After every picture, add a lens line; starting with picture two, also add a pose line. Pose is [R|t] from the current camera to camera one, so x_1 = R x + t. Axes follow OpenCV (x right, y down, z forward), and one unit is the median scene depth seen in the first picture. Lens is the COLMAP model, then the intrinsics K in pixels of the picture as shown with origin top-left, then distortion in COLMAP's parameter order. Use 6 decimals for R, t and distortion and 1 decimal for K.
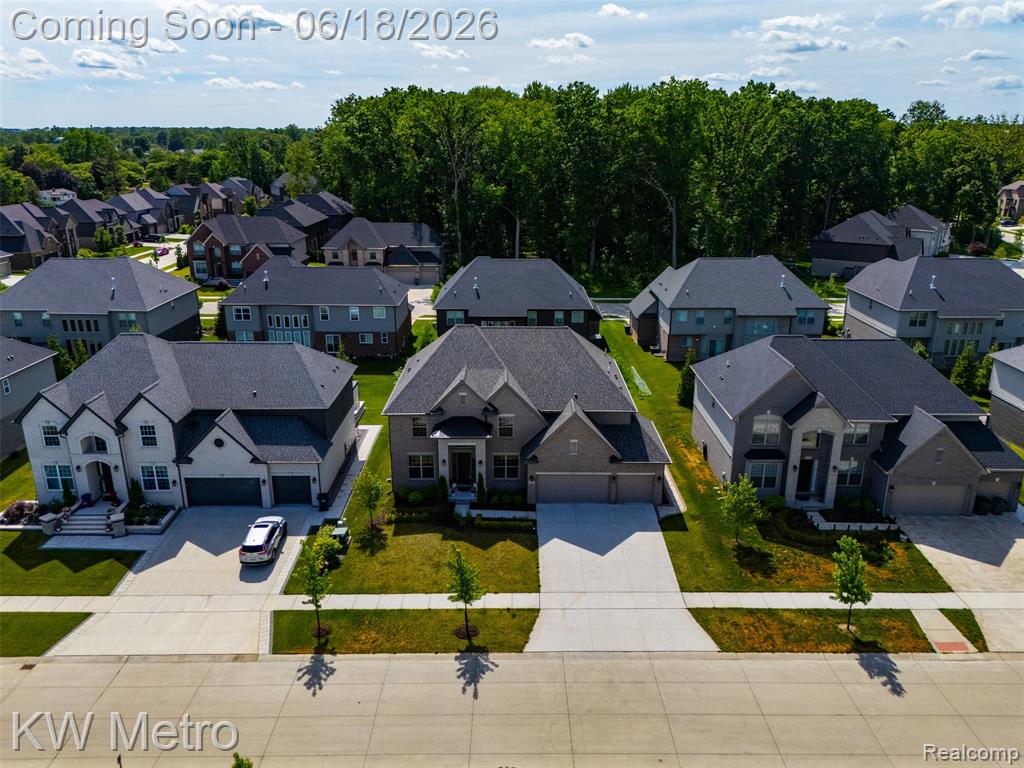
lens RADIAL K [[756.0, 0, 512.0], [0, 756.0, 384.0], [0, 0, 1]] dist [0.072006, -0.081521]
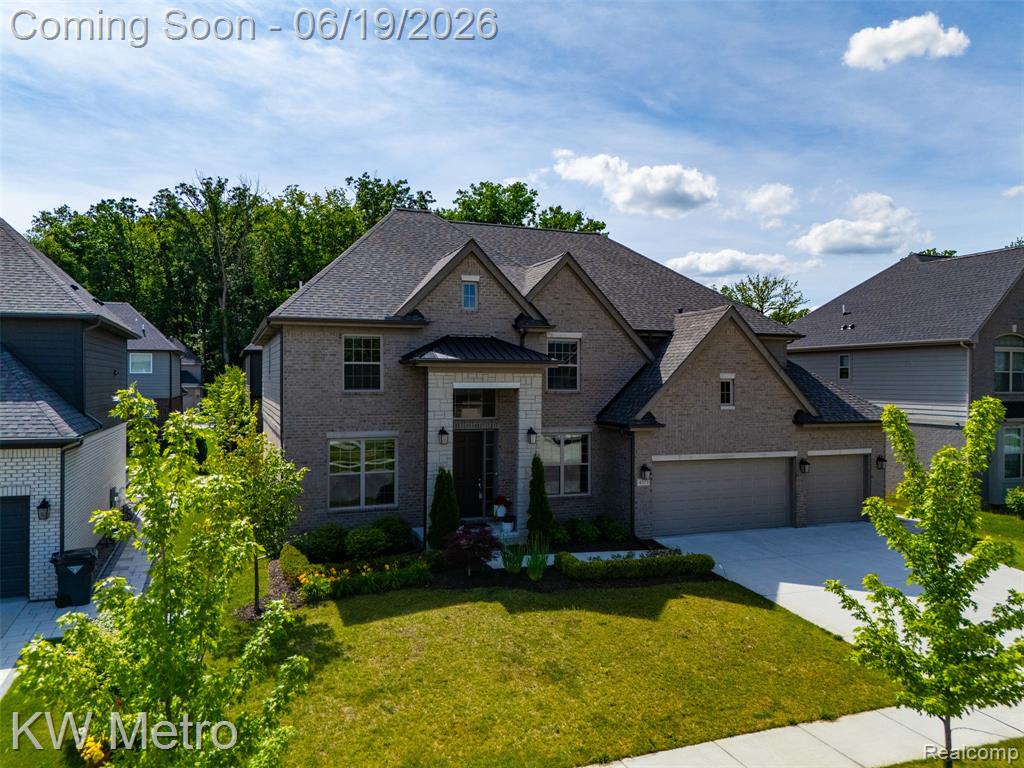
lens RADIAL K [[756.0, 0, 512.0], [0, 756.0, 384.0], [0, 0, 1]] dist [0.072006, -0.081521]
pose [[0.934740, 0.001444, 0.355328, -0.194339], [0.106301, 0.953059, -0.283512, 0.192052], [-0.339058, 0.302782, 0.890709, 0.640115]]
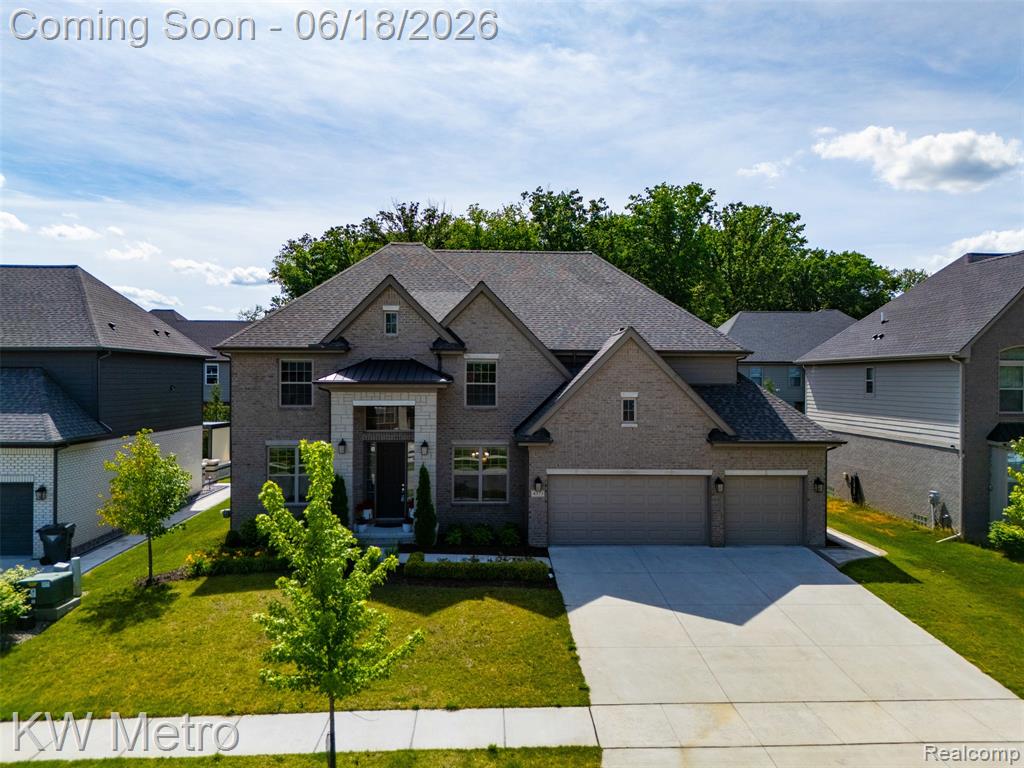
lens RADIAL K [[756.0, 0, 512.0], [0, 756.0, 384.0], [0, 0, 1]] dist [0.072006, -0.081521]
pose [[0.999147, 0.003929, 0.041110, -0.008196], [0.008669, 0.953333, -0.301797, 0.206110], [-0.040377, 0.301896, 0.952485, 0.557754]]
